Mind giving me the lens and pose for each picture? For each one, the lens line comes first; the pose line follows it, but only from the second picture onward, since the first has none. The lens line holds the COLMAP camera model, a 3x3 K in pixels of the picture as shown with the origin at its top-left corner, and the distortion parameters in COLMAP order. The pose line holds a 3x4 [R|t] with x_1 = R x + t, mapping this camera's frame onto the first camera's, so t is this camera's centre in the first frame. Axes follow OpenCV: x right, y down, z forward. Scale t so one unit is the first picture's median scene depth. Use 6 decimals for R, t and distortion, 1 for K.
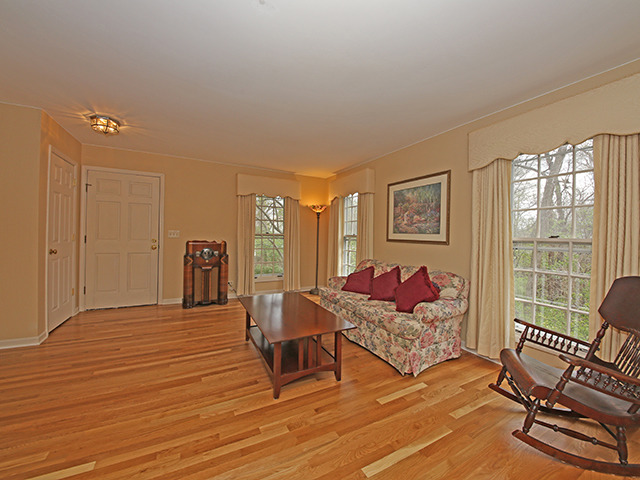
lens RADIAL K [[255.8, 0, 320.0], [0, 255.8, 240.0], [0, 0, 1]] dist [0.001345, -0.000129]
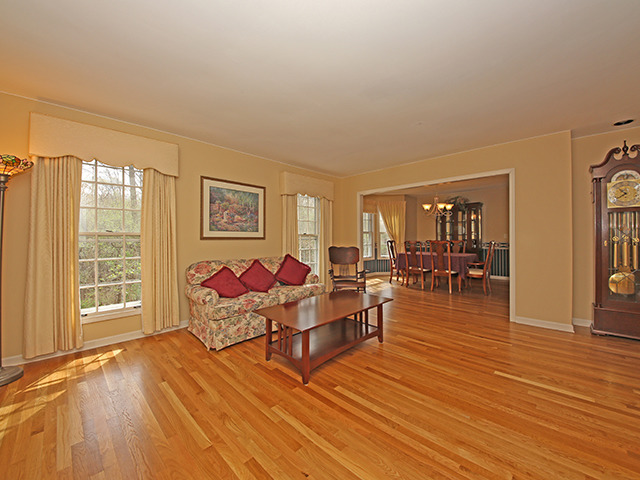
lens RADIAL K [[255.8, 0, 320.0], [0, 255.8, 240.0], [0, 0, 1]] dist [0.001345, -0.000129]
pose [[-0.312638, -0.028310, 0.949450, -0.839330], [0.015230, 0.999278, 0.034811, -0.021255], [-0.949750, 0.025344, -0.311981, 1.030286]]
